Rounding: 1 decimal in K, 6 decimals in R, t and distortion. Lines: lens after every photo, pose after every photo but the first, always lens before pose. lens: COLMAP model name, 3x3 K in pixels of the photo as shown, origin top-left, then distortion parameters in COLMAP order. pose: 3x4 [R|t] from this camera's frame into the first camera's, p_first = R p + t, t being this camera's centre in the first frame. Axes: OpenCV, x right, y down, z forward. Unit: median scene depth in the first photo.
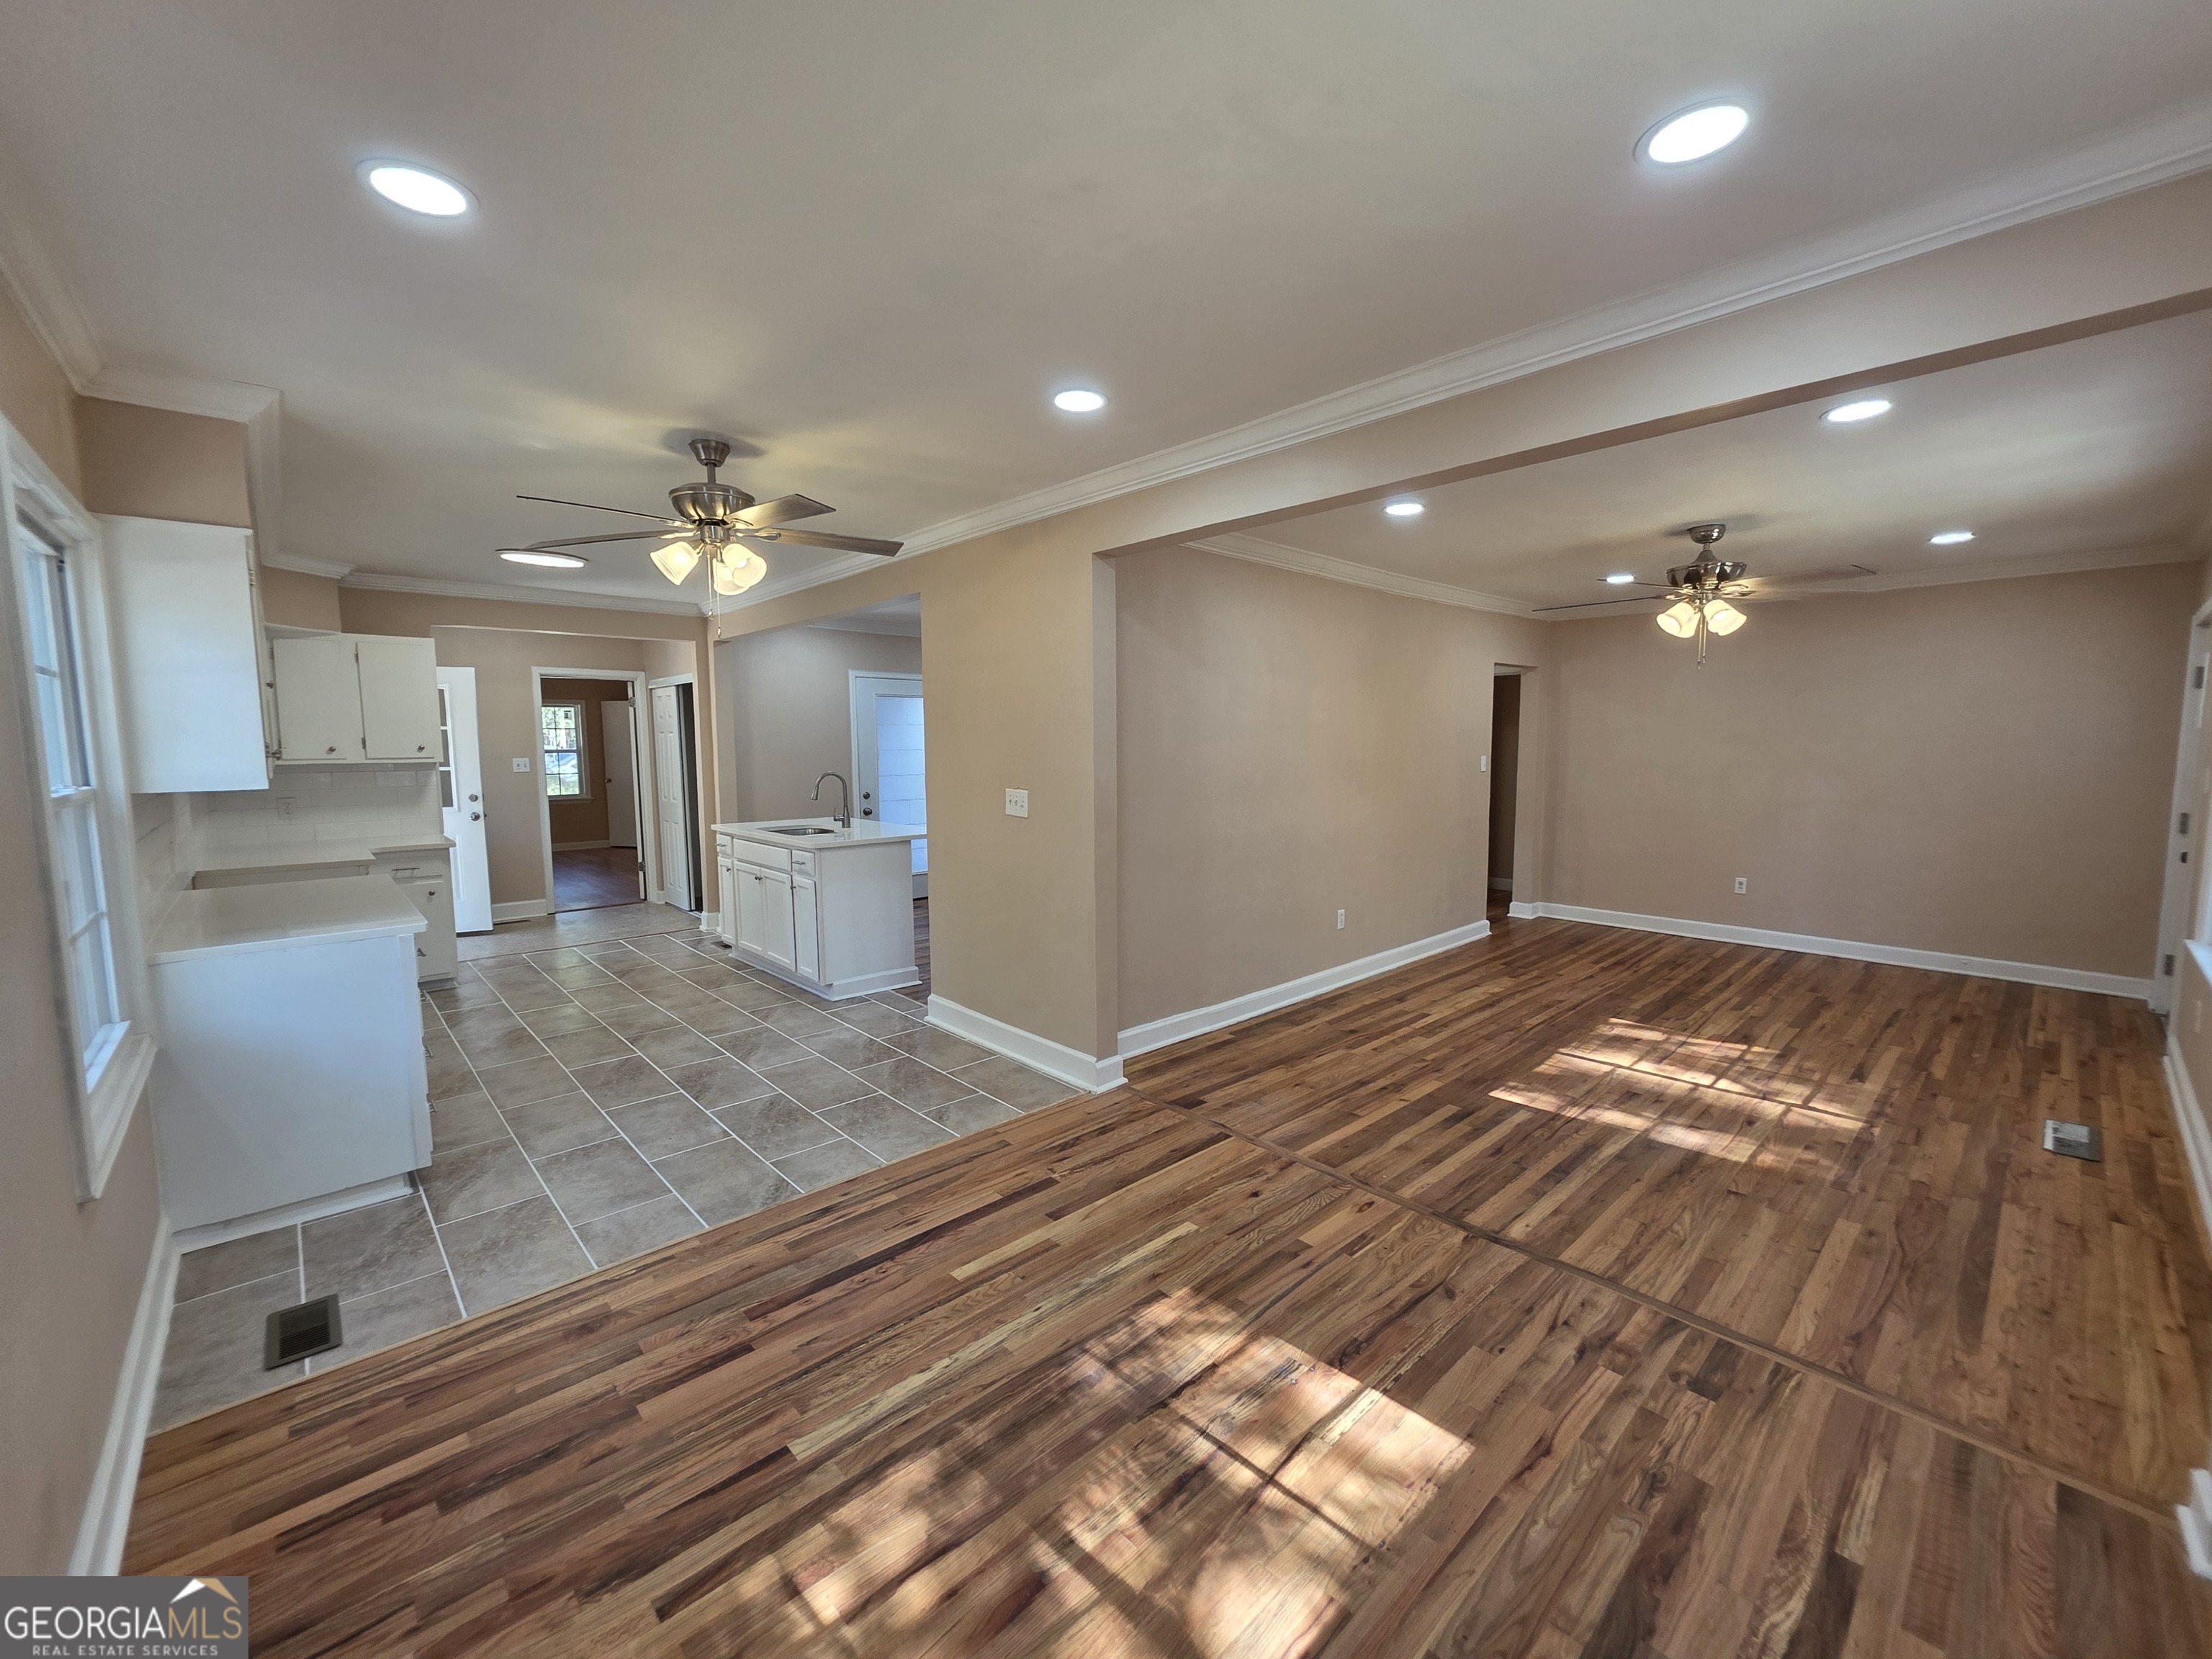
lens RADIAL K [[882.7, 0, 1120.4], [0, 882.7, 836.3], [0, 0, 1]] dist [0.002198, 0.000587]
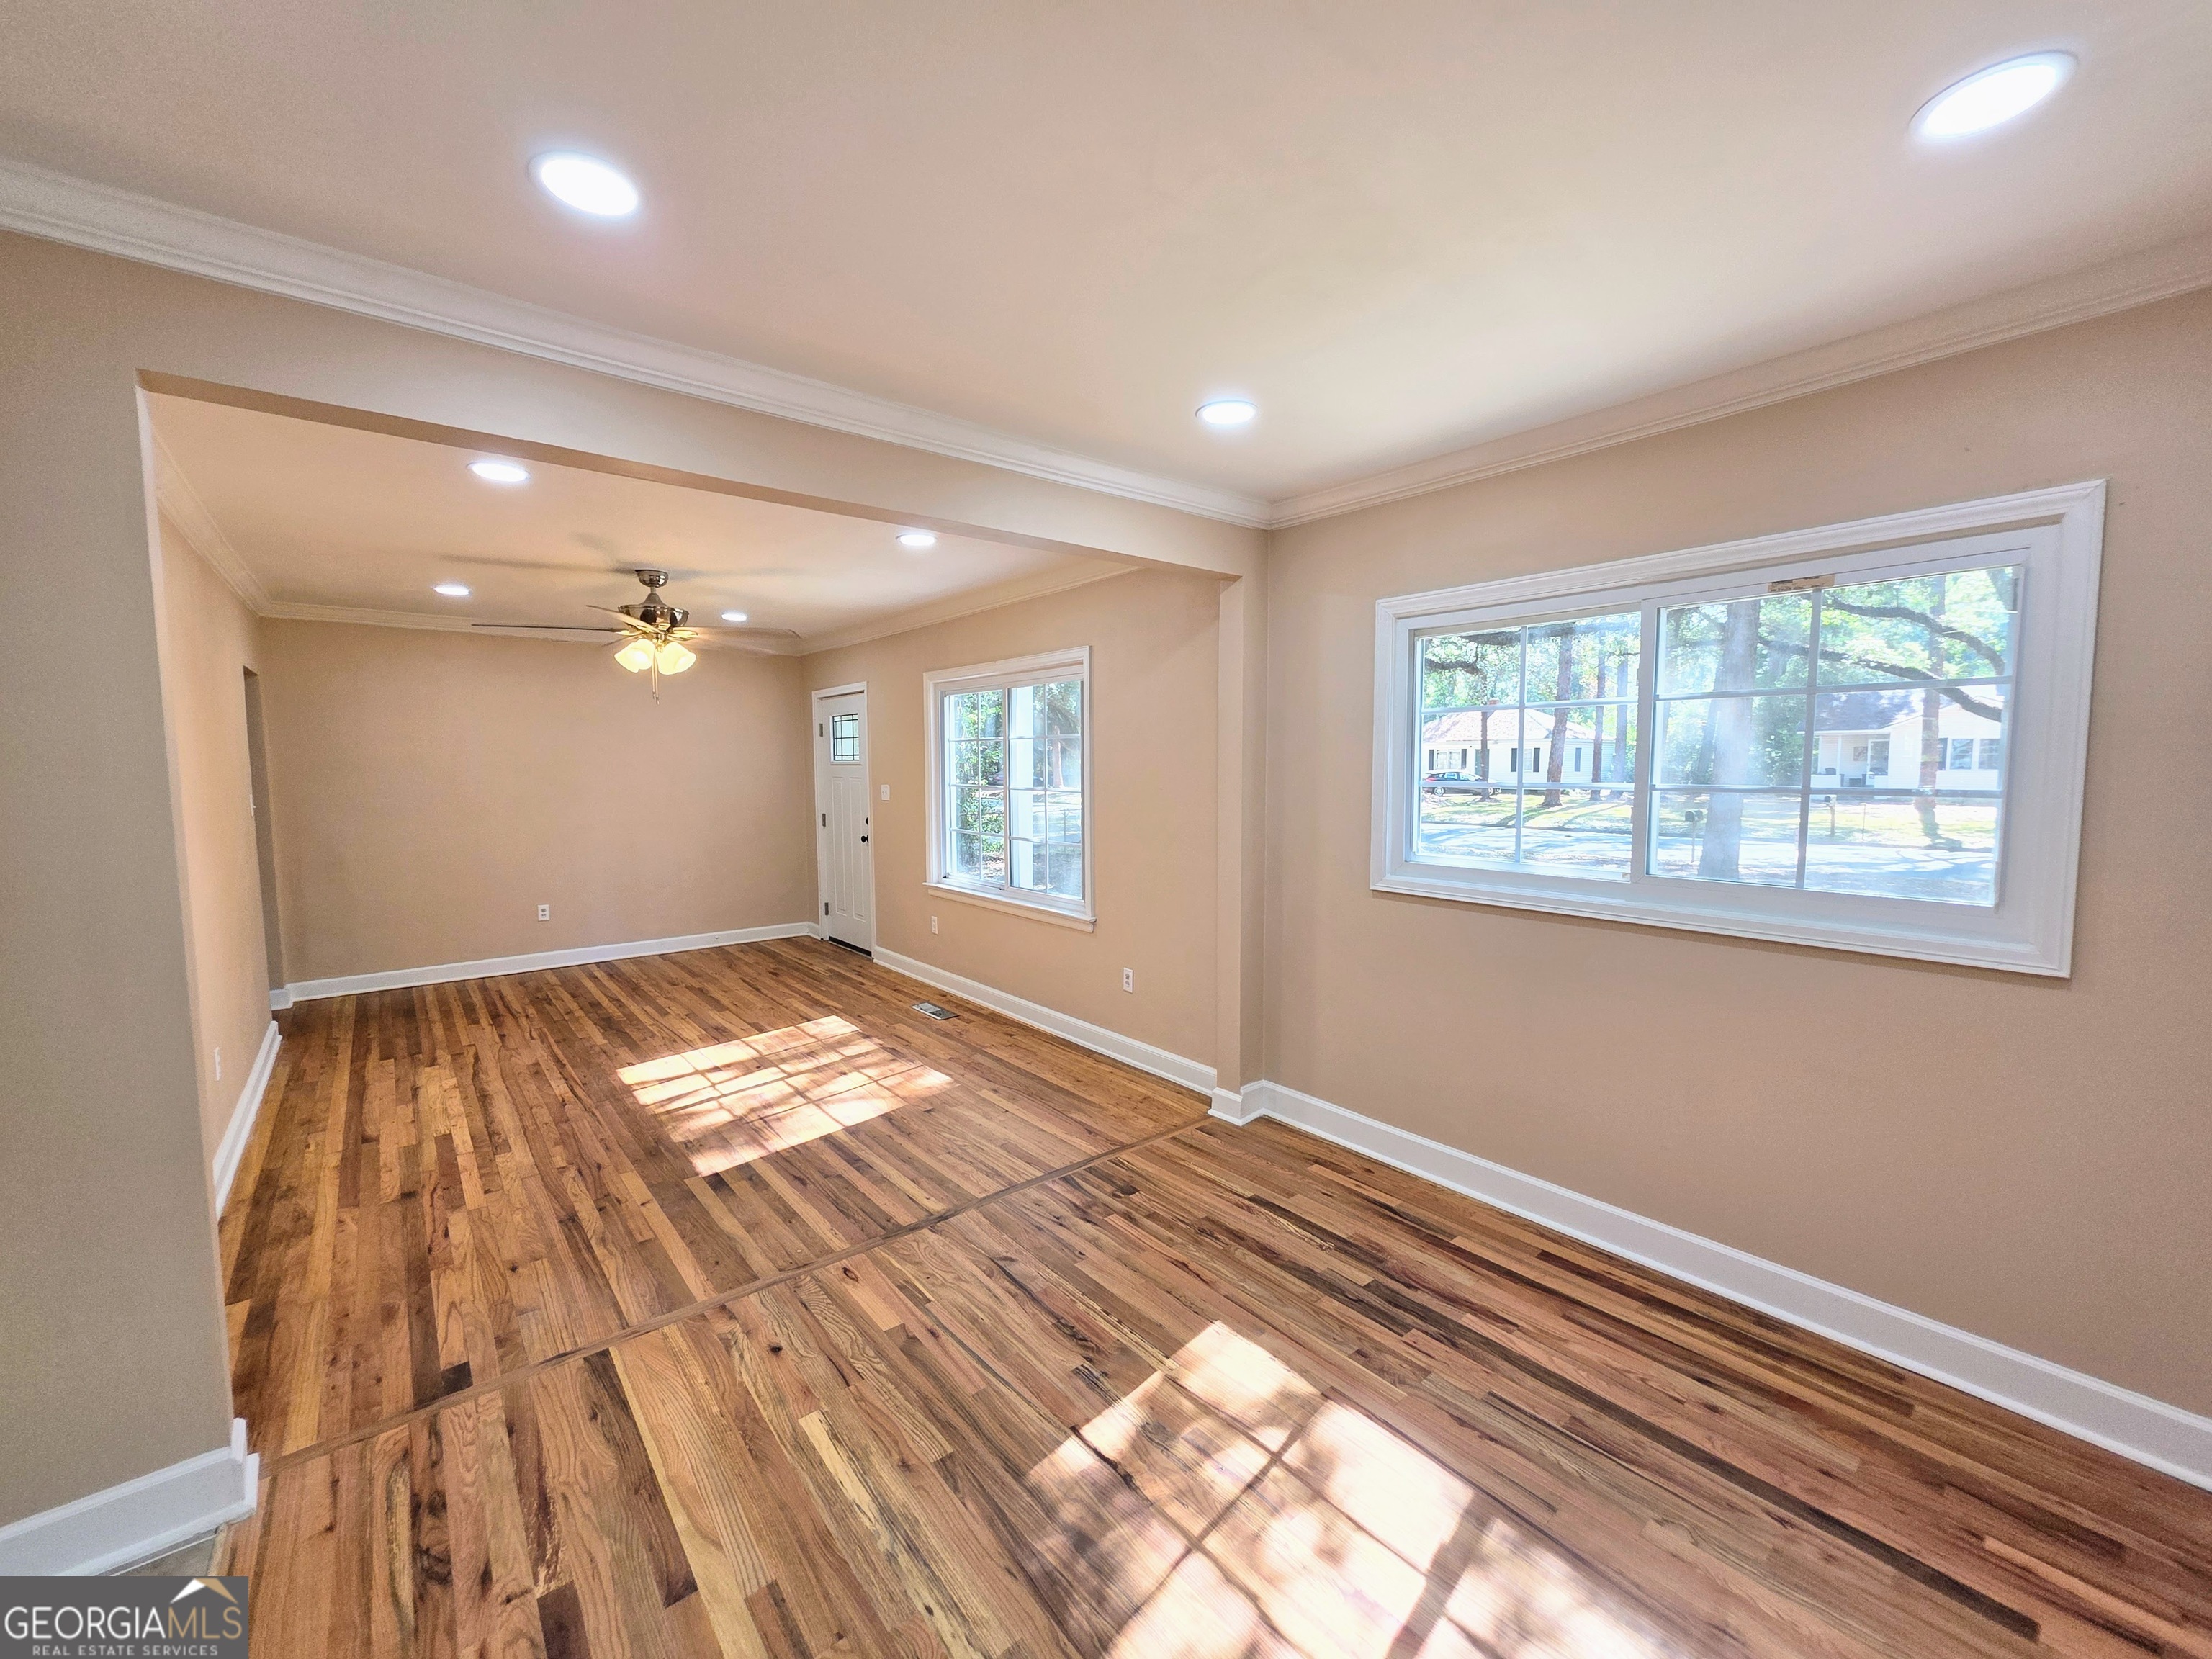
lens RADIAL K [[882.7, 0, 1099.4], [0, 882.7, 829.6], [0, 0, 1]] dist [0.002198, 0.000587]
pose [[0.074088, -0.072989, 0.994577, -0.496403], [0.114628, 0.991331, 0.064212, -0.059082], [-0.990642, 0.109249, 0.081813, 0.522634]]
